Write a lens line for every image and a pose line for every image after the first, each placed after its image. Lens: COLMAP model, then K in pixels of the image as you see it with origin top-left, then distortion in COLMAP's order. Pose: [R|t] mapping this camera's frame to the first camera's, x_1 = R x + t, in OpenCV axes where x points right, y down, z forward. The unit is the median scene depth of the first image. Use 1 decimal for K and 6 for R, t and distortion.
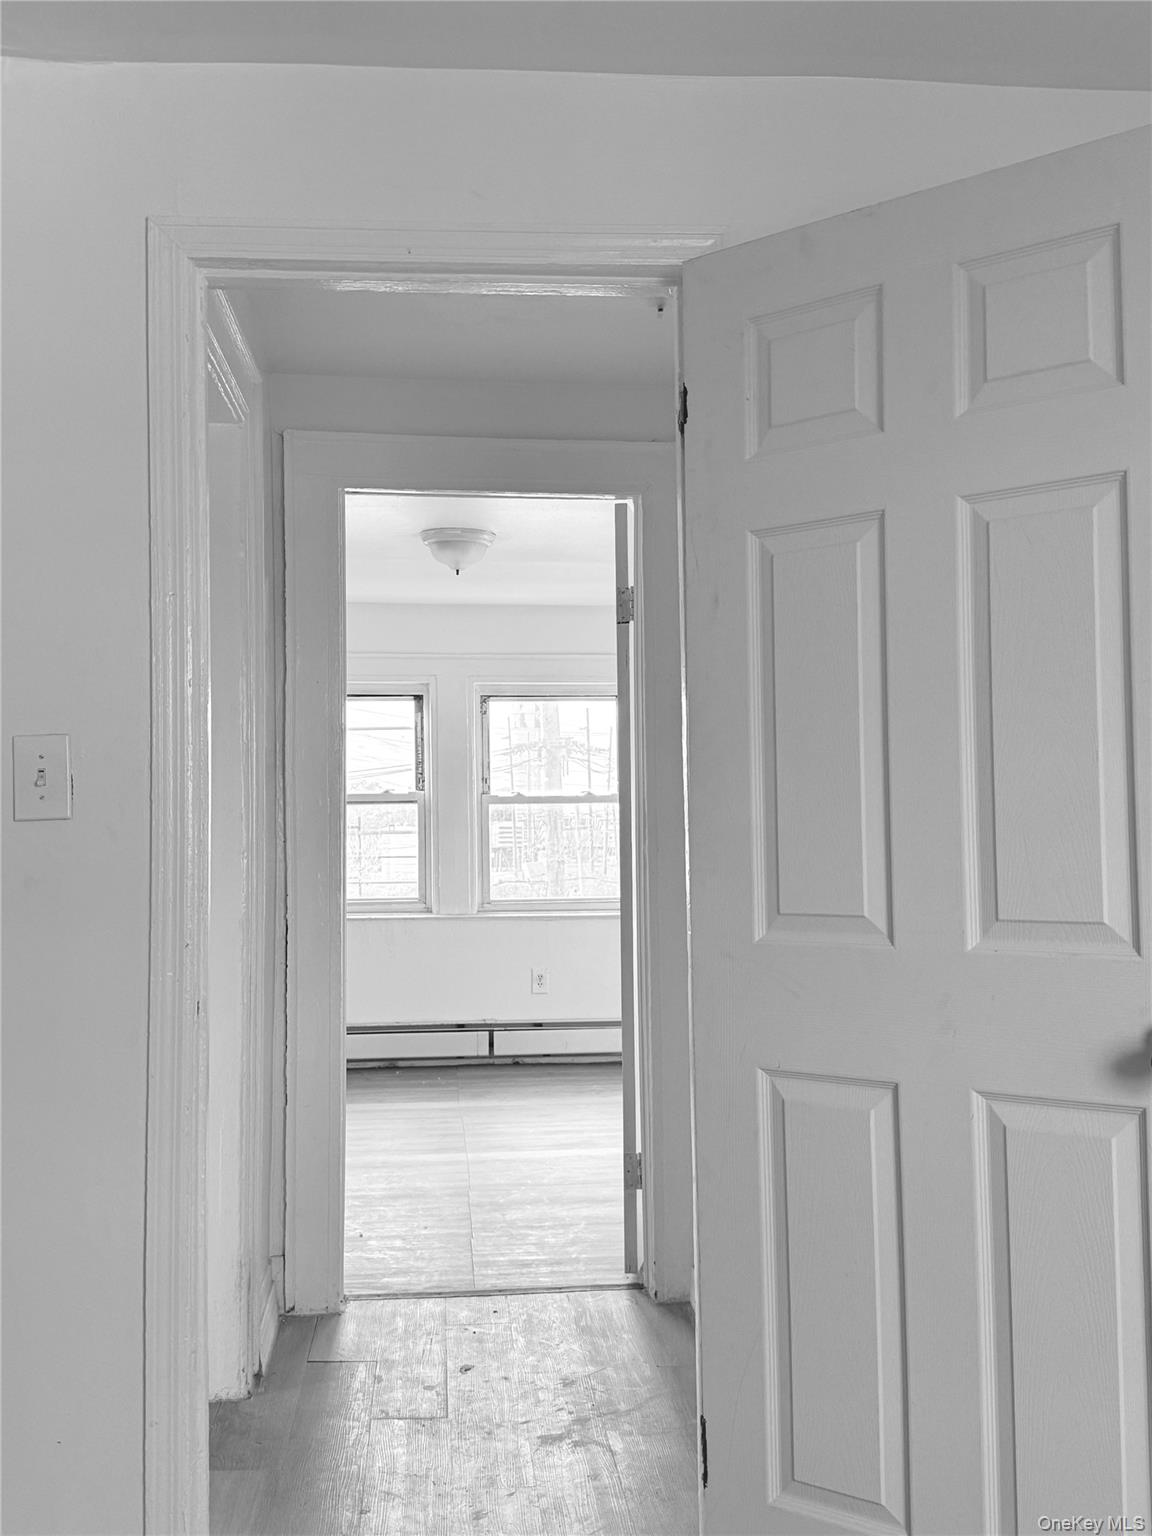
lens RADIAL K [[1542.1, 0, 576.0], [0, 1542.1, 768.0], [0, 0, 1]] dist [0.171700, -0.275956]
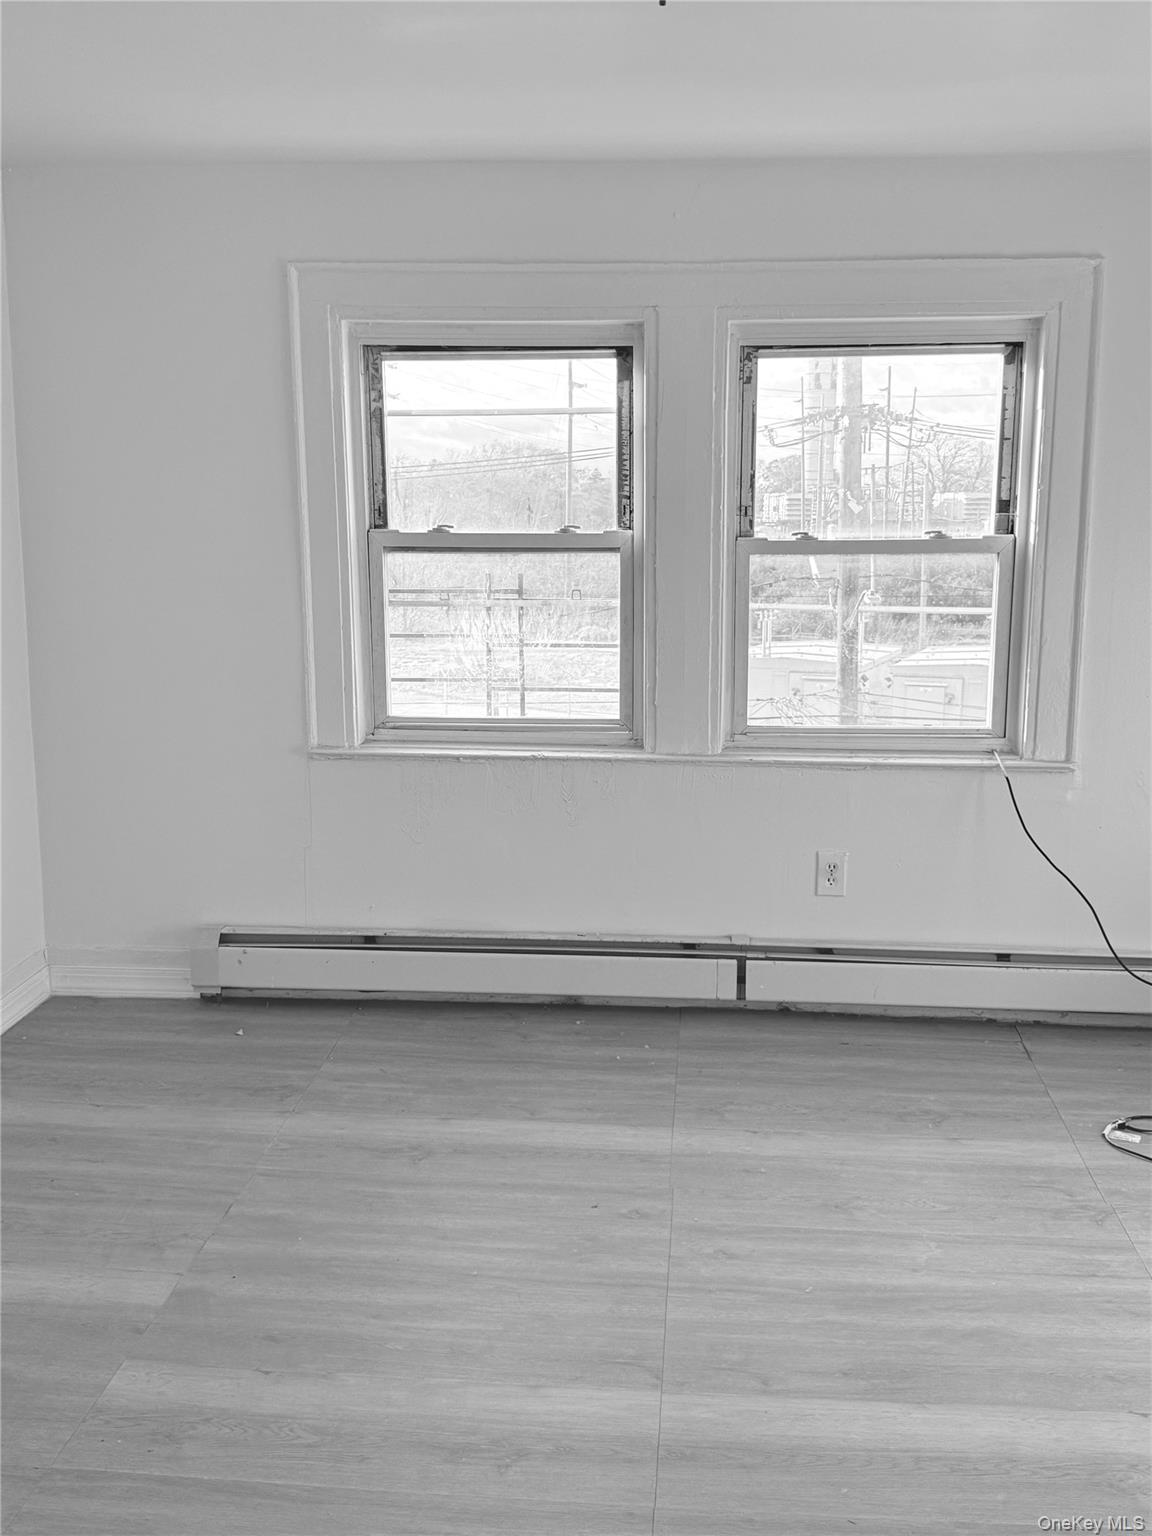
lens RADIAL K [[1542.1, 0, 576.0], [0, 1542.1, 768.0], [0, 0, 1]] dist [0.171700, -0.275956]
pose [[0.983209, 0.044088, -0.177076, -0.016622], [-0.005768, 0.977399, 0.211322, -0.018644], [0.182391, -0.206752, 0.961242, 0.448452]]
